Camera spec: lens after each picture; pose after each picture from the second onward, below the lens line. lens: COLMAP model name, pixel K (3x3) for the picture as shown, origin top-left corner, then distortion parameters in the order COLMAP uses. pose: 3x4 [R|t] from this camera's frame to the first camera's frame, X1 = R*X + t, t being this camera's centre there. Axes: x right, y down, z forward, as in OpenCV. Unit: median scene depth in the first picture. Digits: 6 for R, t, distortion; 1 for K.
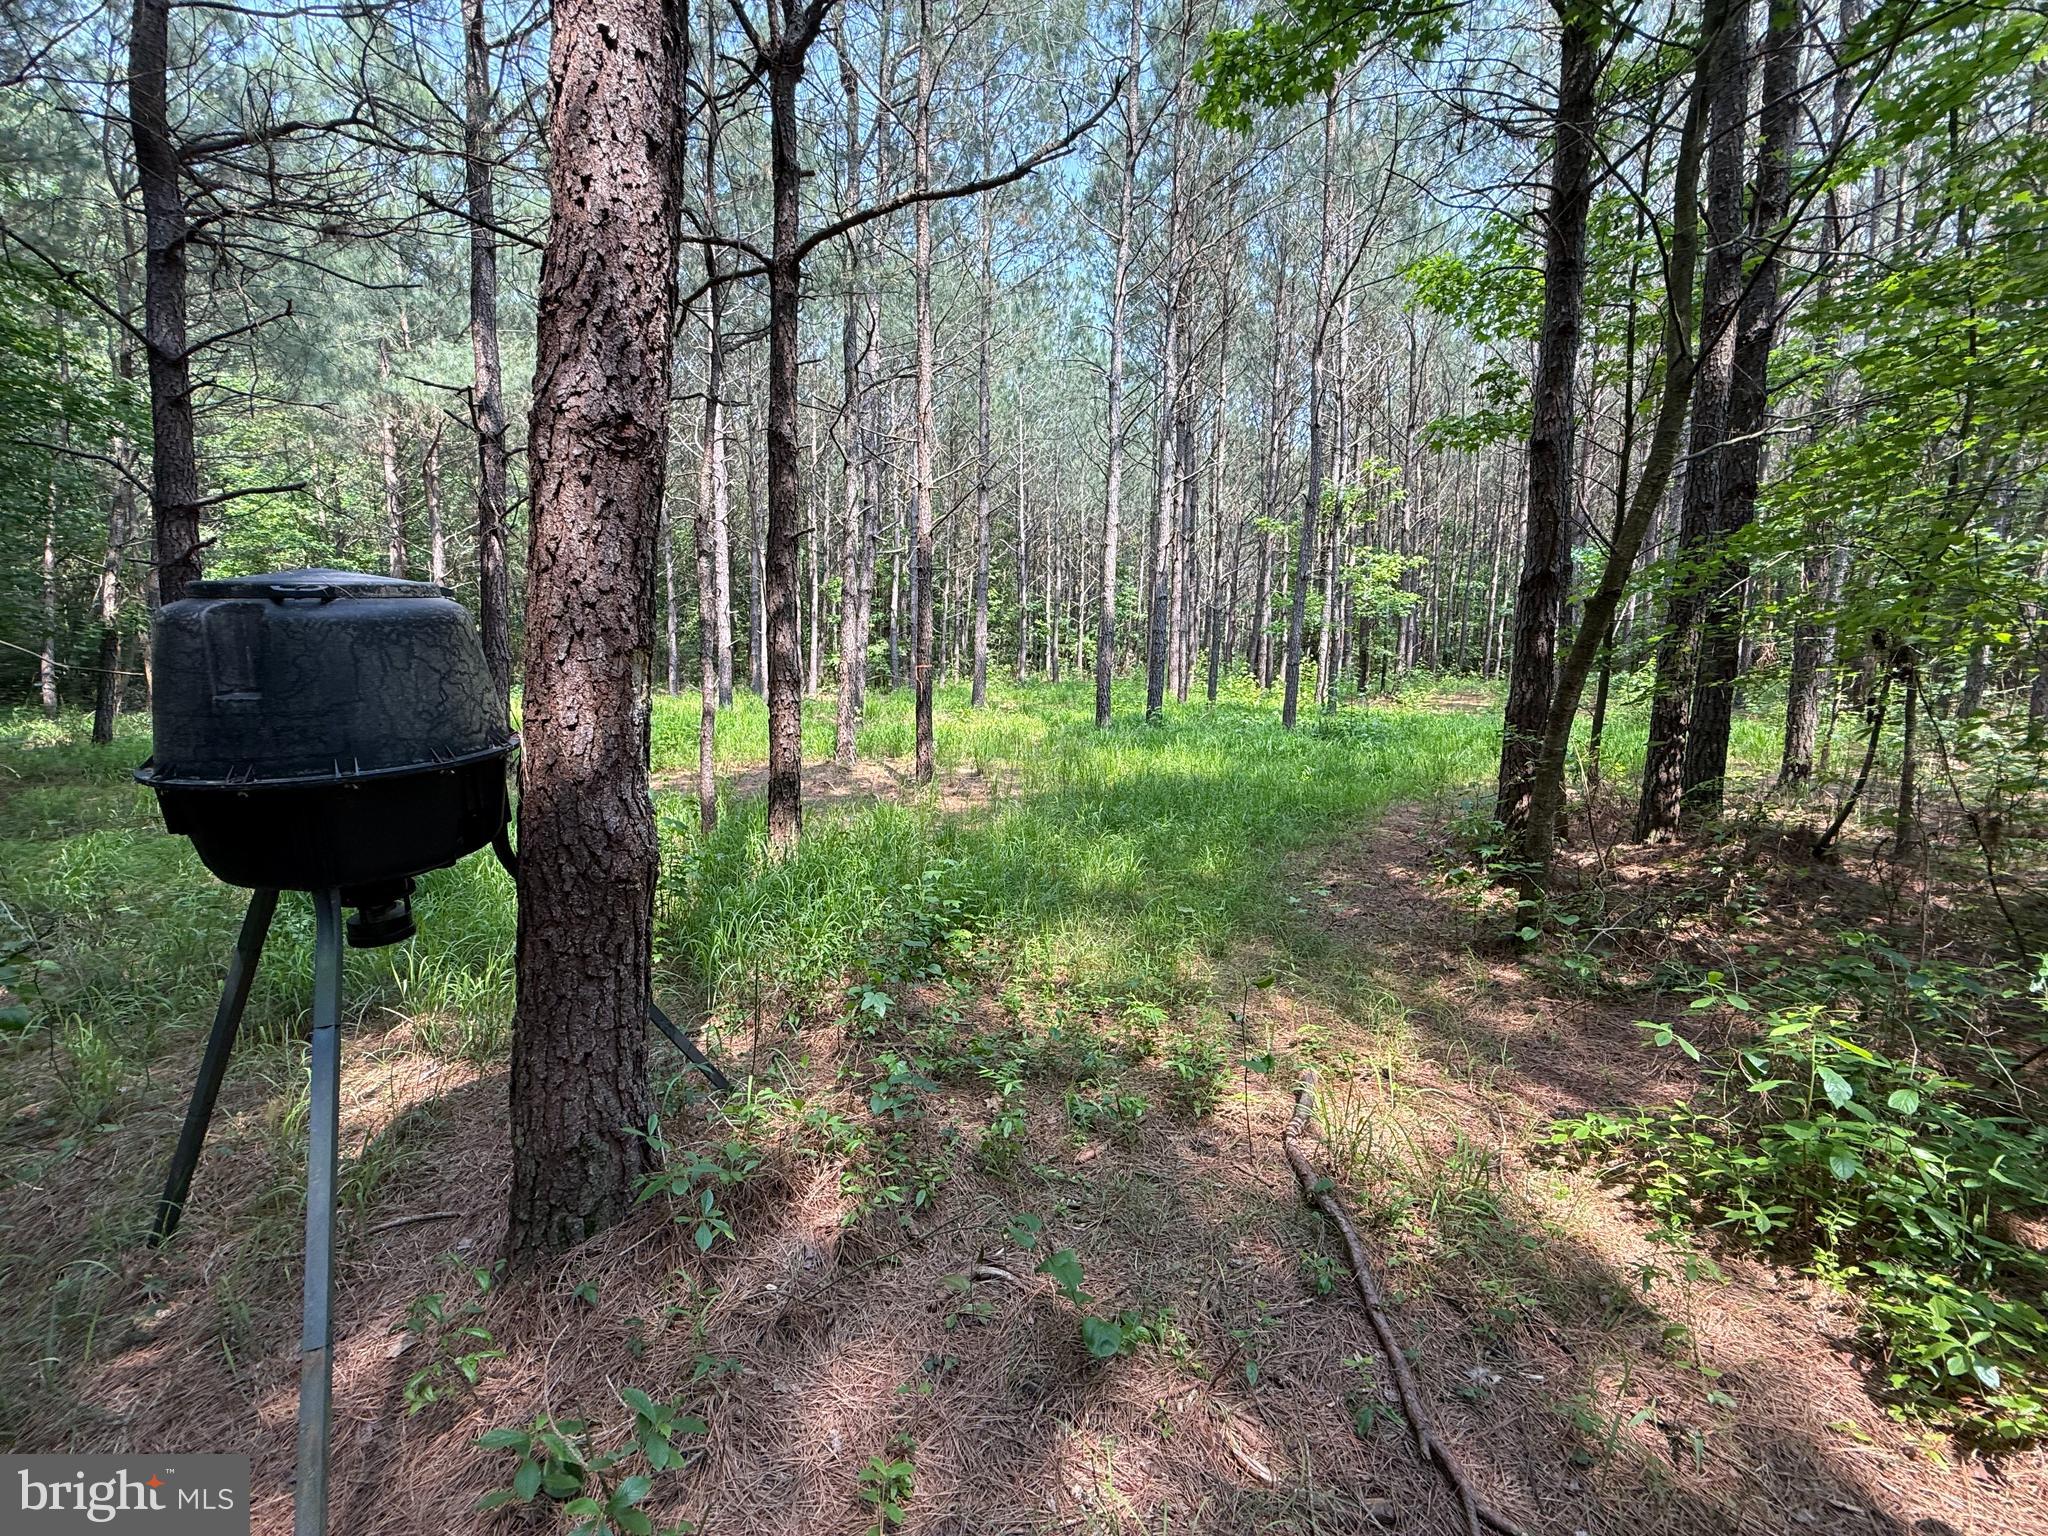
lens RADIAL K [[808.6, 0, 1024.0], [0, 808.6, 768.0], [0, 0, 1]] dist [0.000462, 0.000062]
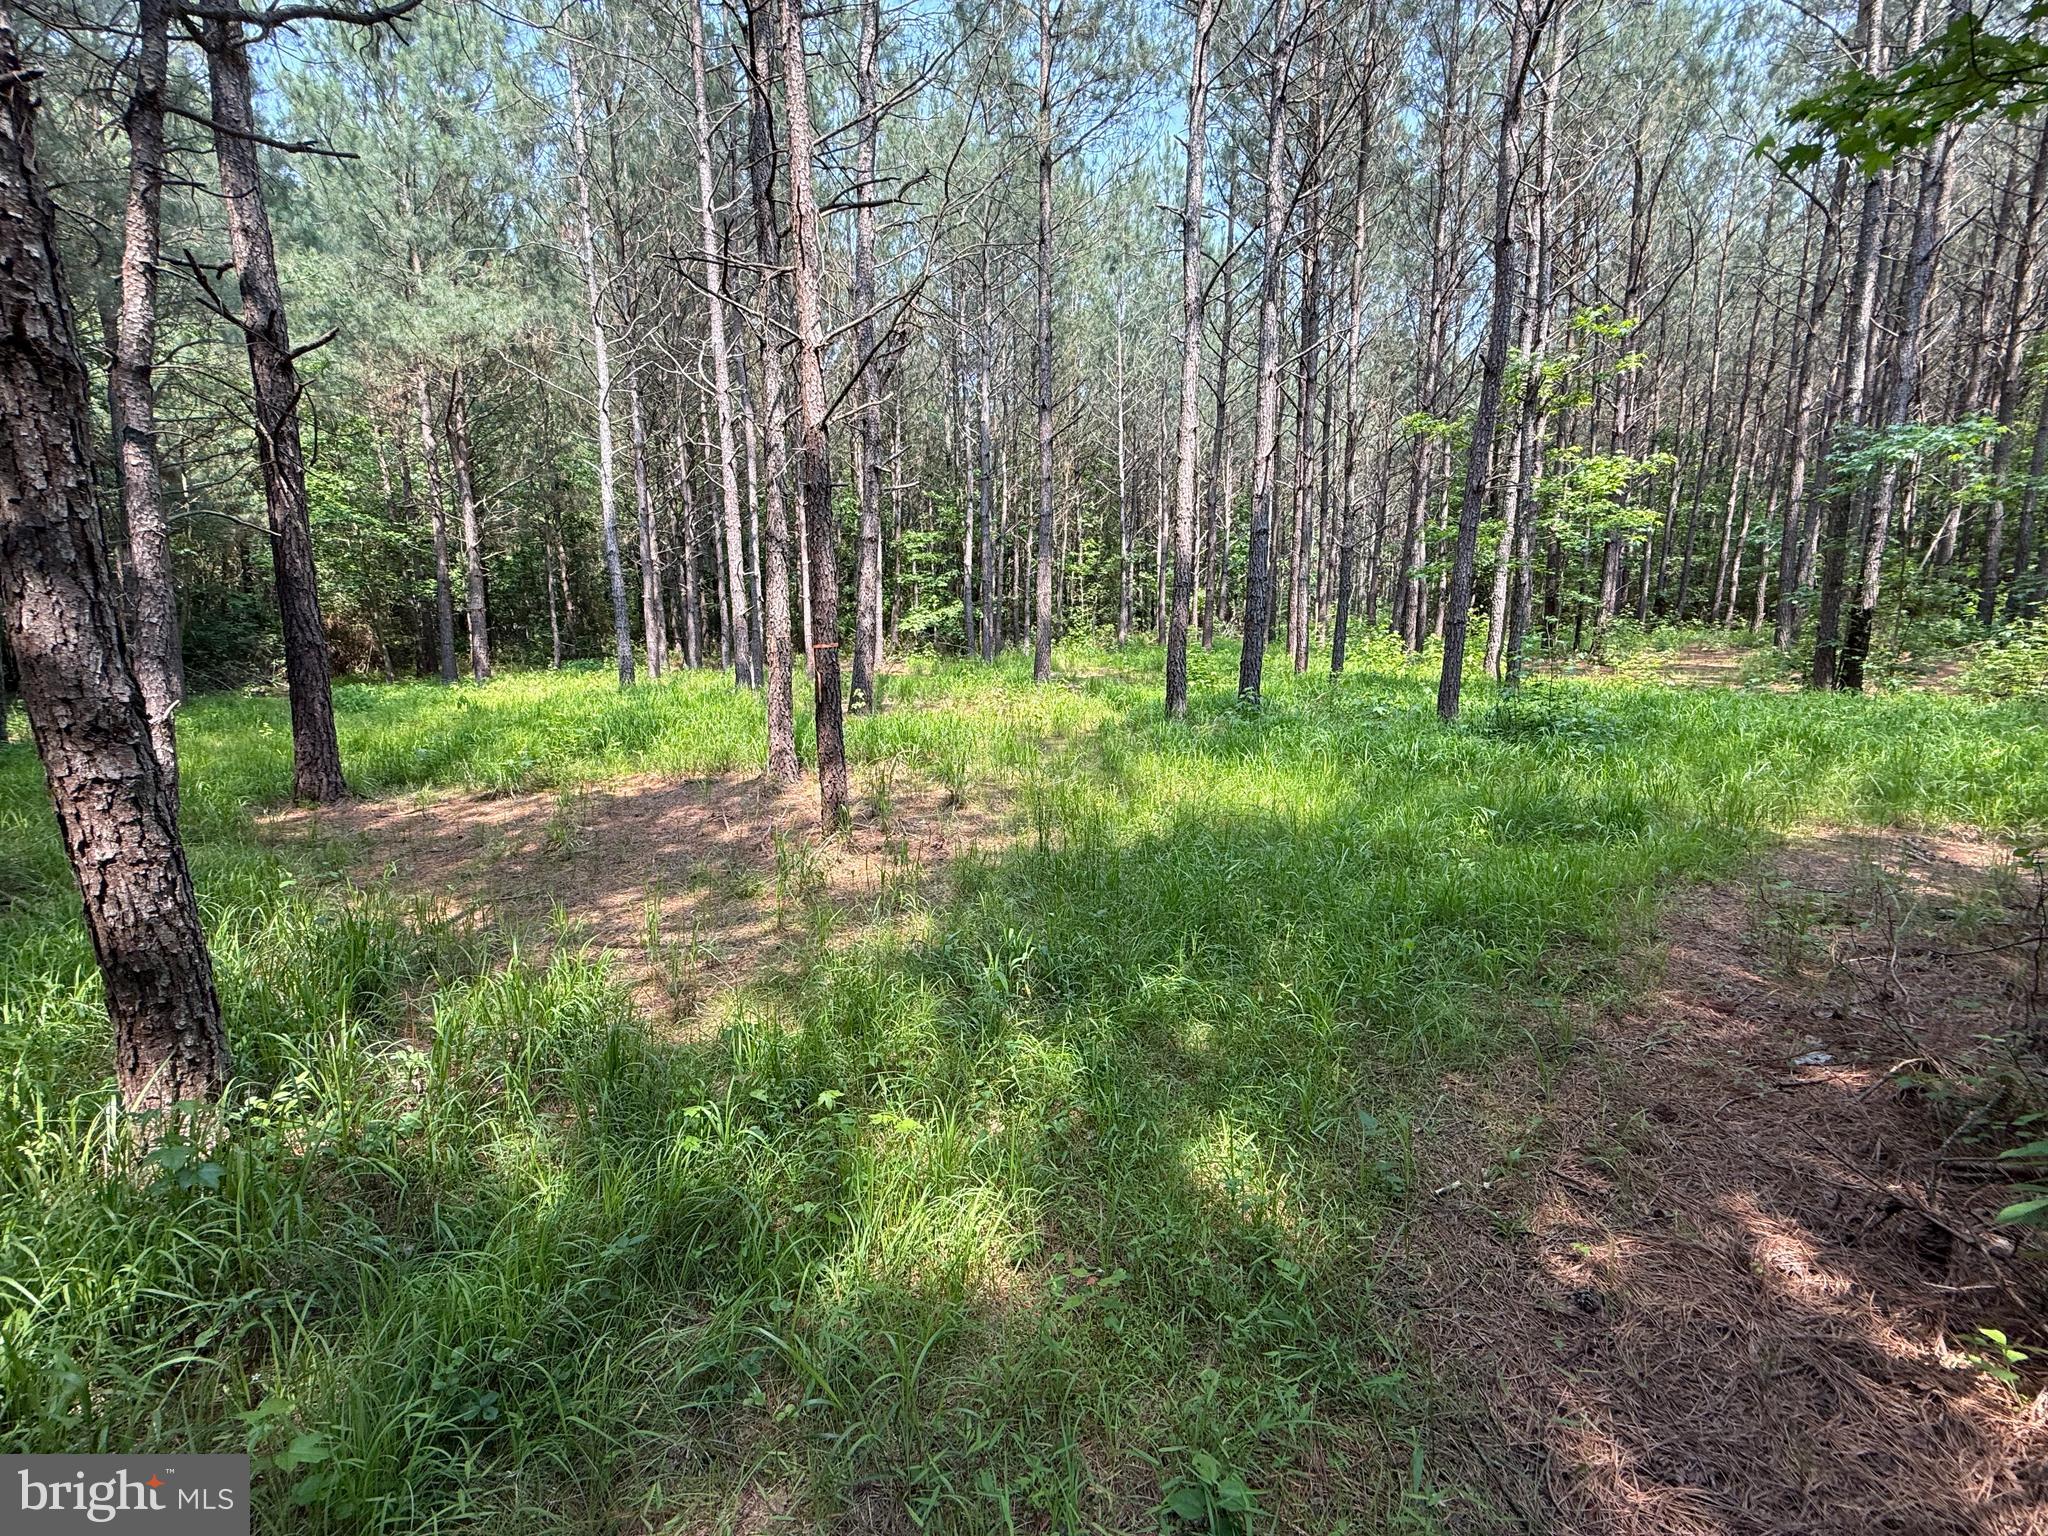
lens RADIAL K [[808.6, 0, 1024.0], [0, 808.6, 768.0], [0, 0, 1]] dist [0.000462, 0.000062]
pose [[0.987016, 0.004891, -0.160549, 0.060457], [0.003350, 0.998692, 0.051018, -0.029988], [0.160588, -0.050894, 0.985708, 0.191506]]
